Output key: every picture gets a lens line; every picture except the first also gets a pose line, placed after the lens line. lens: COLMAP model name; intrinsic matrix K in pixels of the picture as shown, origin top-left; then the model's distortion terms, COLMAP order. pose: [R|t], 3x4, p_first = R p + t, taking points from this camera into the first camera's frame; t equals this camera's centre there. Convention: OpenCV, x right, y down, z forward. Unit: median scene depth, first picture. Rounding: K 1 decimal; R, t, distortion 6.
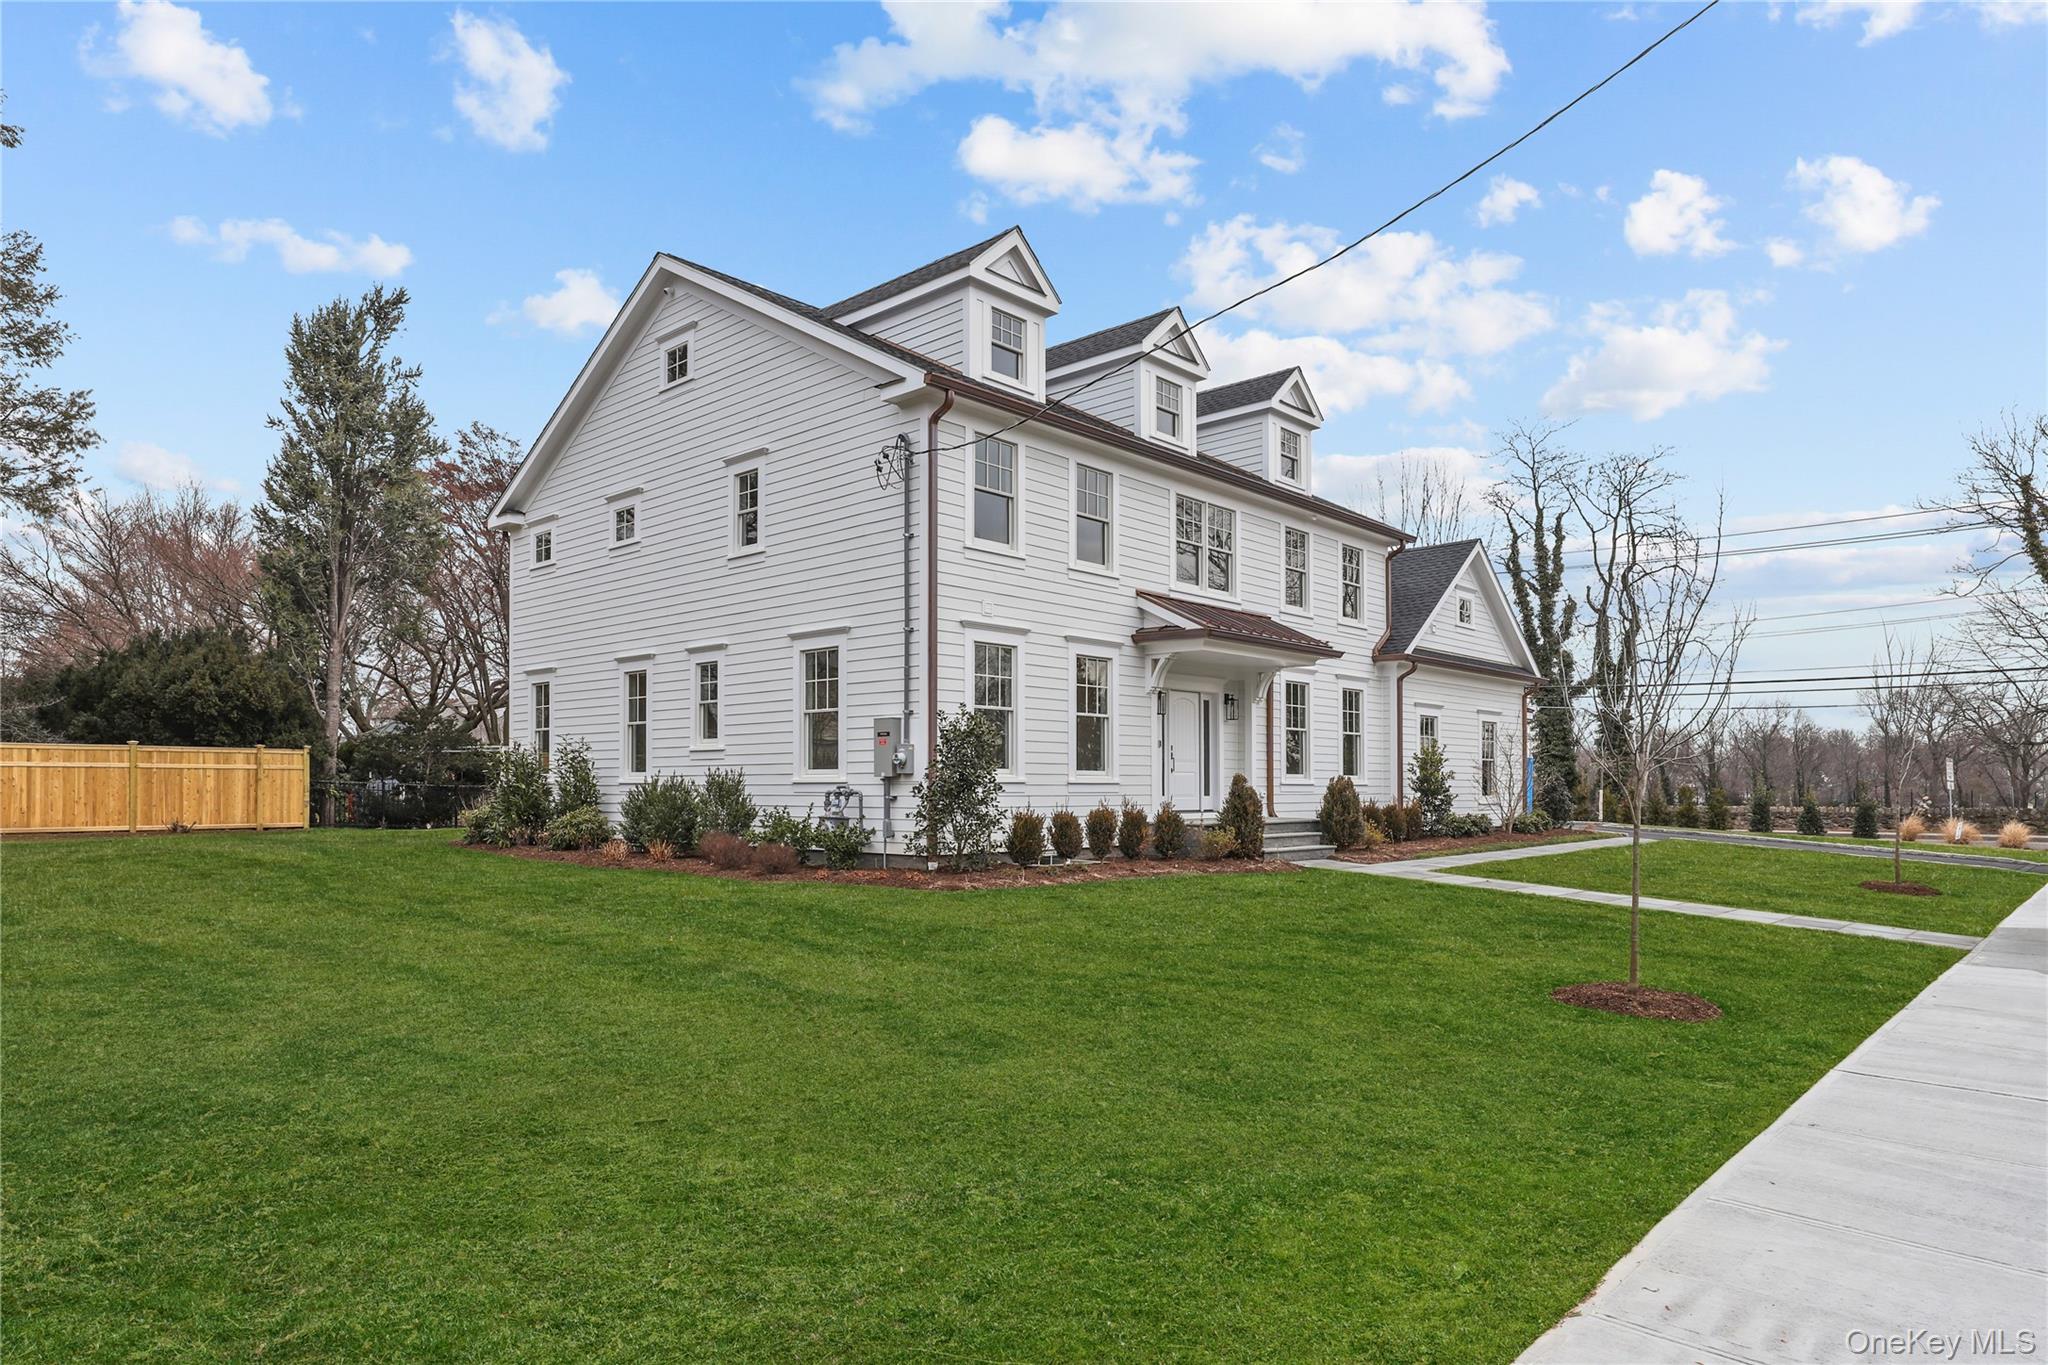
lens RADIAL K [[1199.5, 0, 1027.3], [0, 1199.5, 676.4], [0, 0, 1]] dist [0.020384, -0.001230]
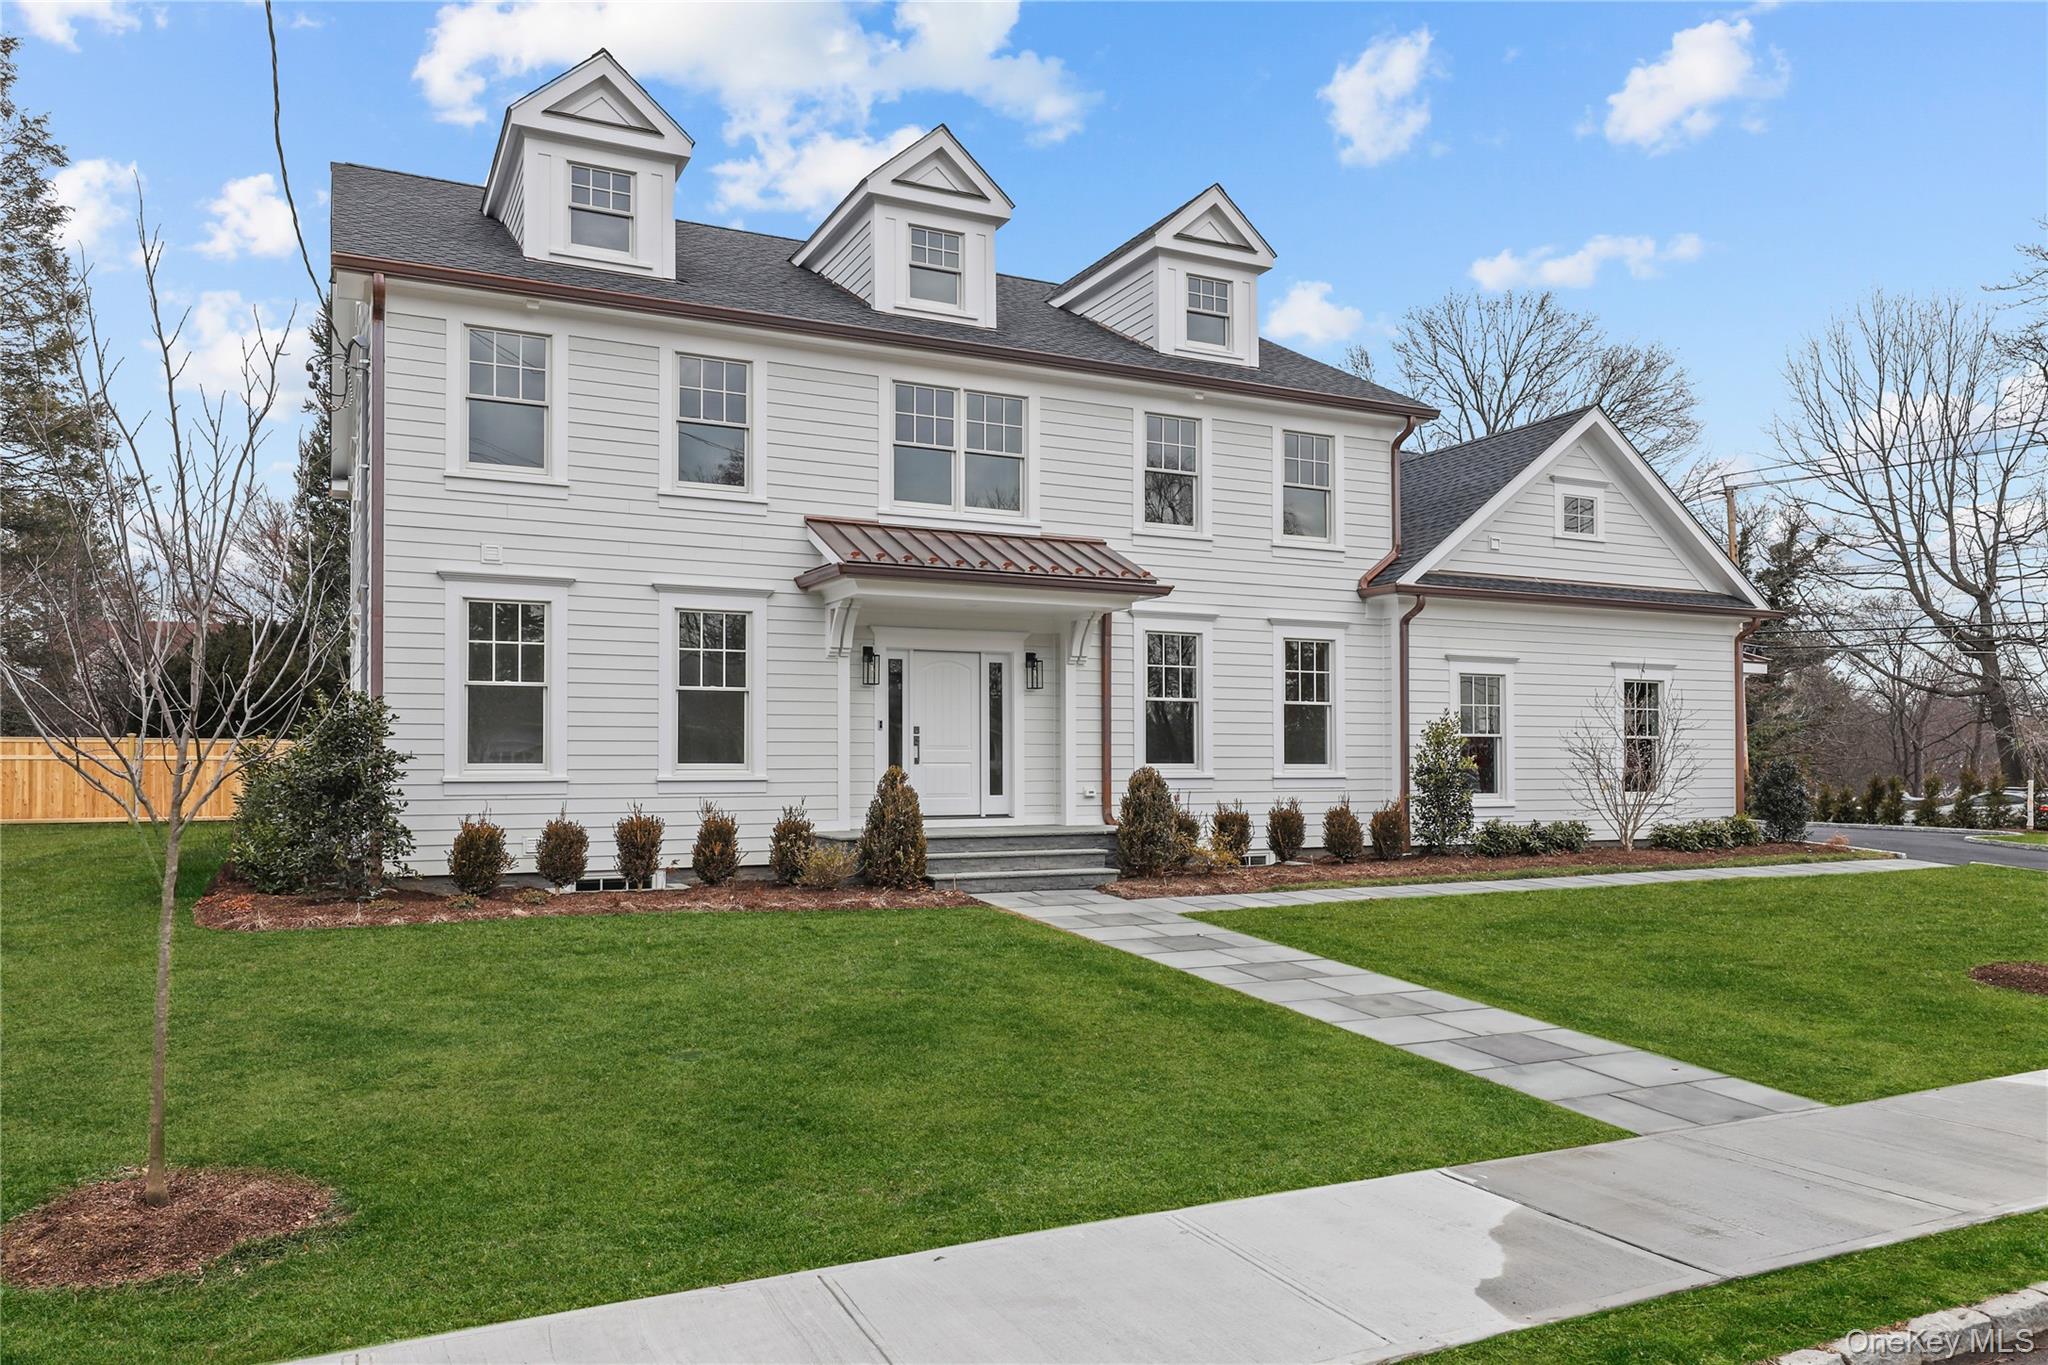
lens RADIAL K [[976.8, 0, 1022.3], [0, 976.8, 767.4], [0, 0, 1]] dist [-0.004775, -0.000390]
pose [[0.879279, -0.012027, -0.476154, 0.382356], [0.048741, 0.996705, 0.064832, 0.038202], [0.473806, -0.080214, 0.876969, 0.413186]]
